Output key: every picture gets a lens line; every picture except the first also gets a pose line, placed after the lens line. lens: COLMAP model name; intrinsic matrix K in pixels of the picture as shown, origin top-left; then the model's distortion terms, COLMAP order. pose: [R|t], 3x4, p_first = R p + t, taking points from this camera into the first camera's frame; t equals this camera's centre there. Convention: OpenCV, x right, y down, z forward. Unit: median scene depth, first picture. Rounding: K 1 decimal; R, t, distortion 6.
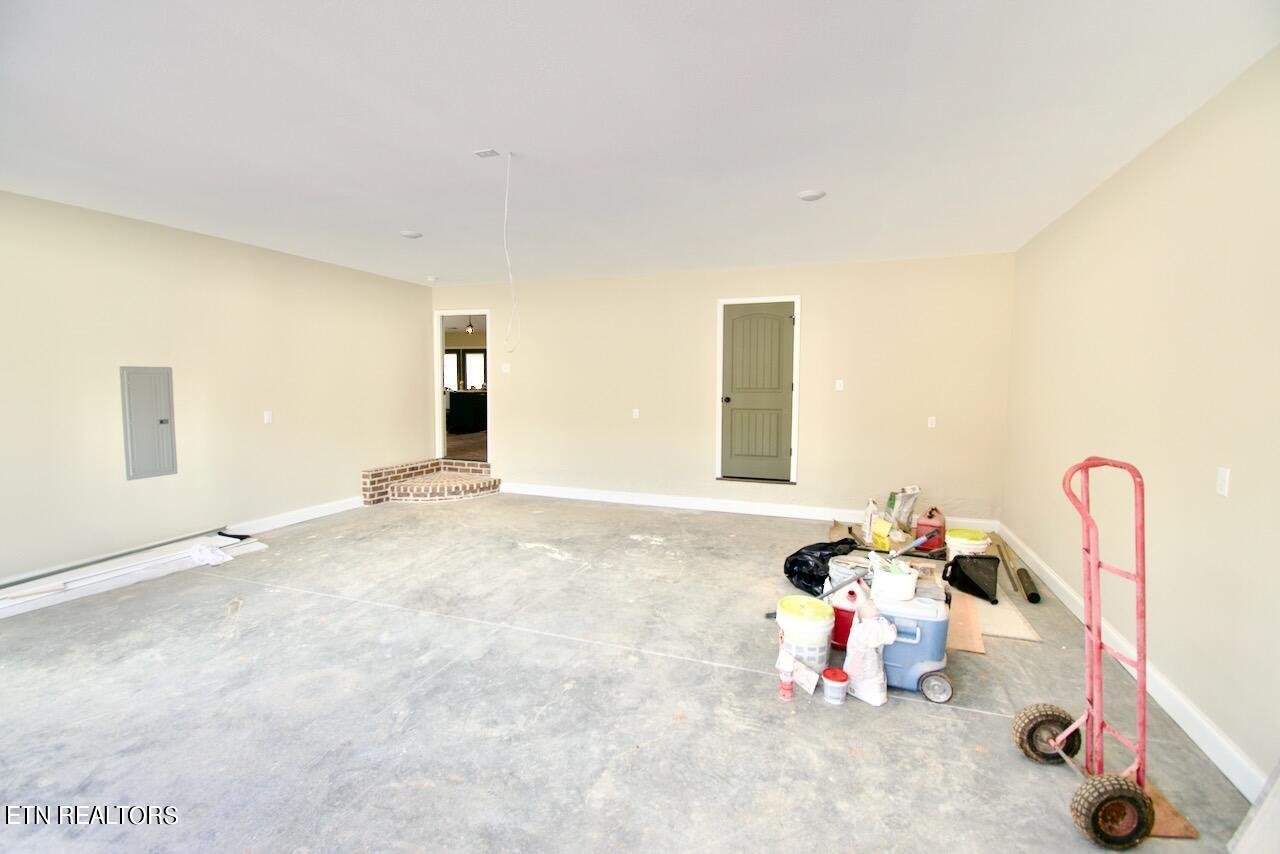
lens RADIAL K [[567.4, 0, 645.2], [0, 567.4, 420.0], [0, 0, 1]] dist [0.014520, -0.020224]
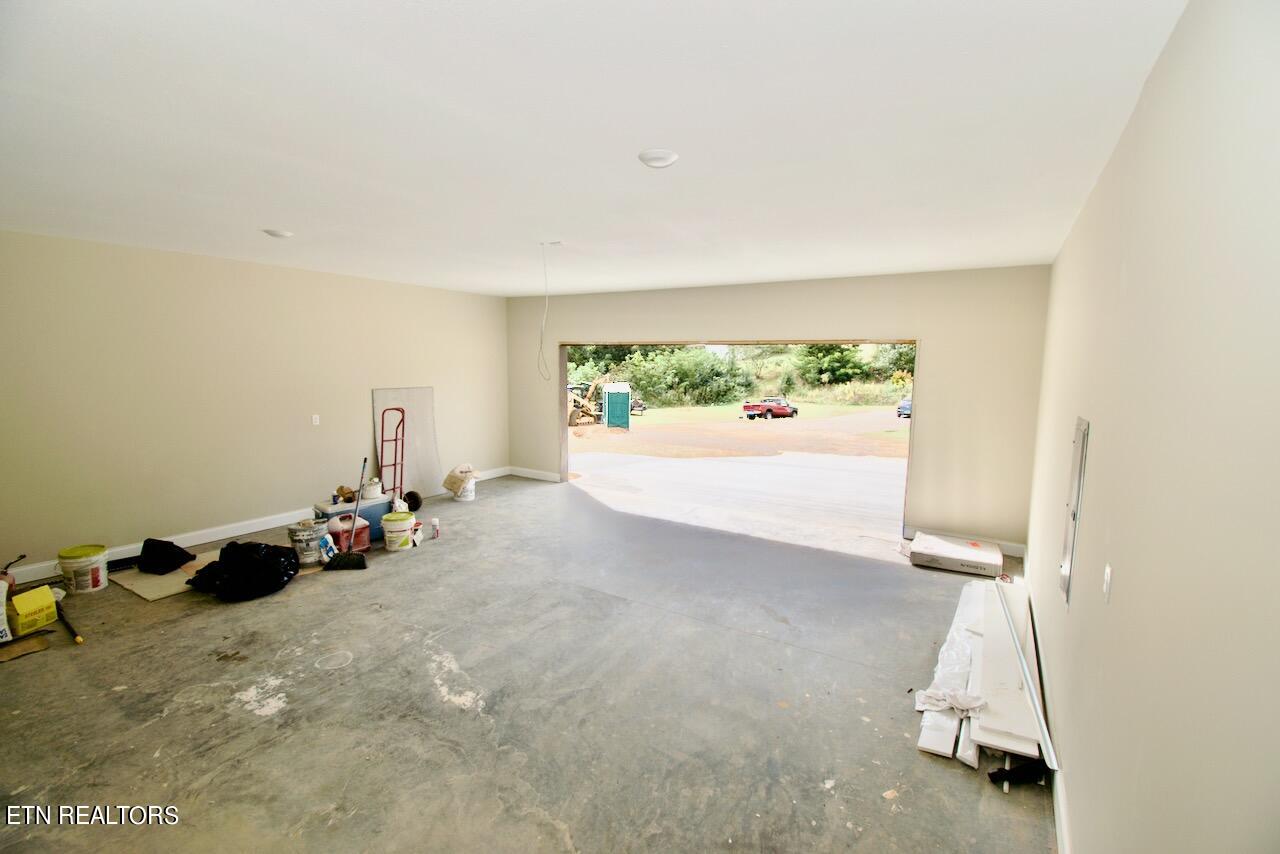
lens RADIAL K [[567.4, 0, 645.2], [0, 567.4, 420.0], [0, 0, 1]] dist [0.014520, -0.020224]
pose [[-0.978571, -0.042417, 0.201492, -0.522857], [-0.007110, 0.984929, 0.172812, -0.181639], [-0.205786, 0.167676, -0.964125, 1.577607]]
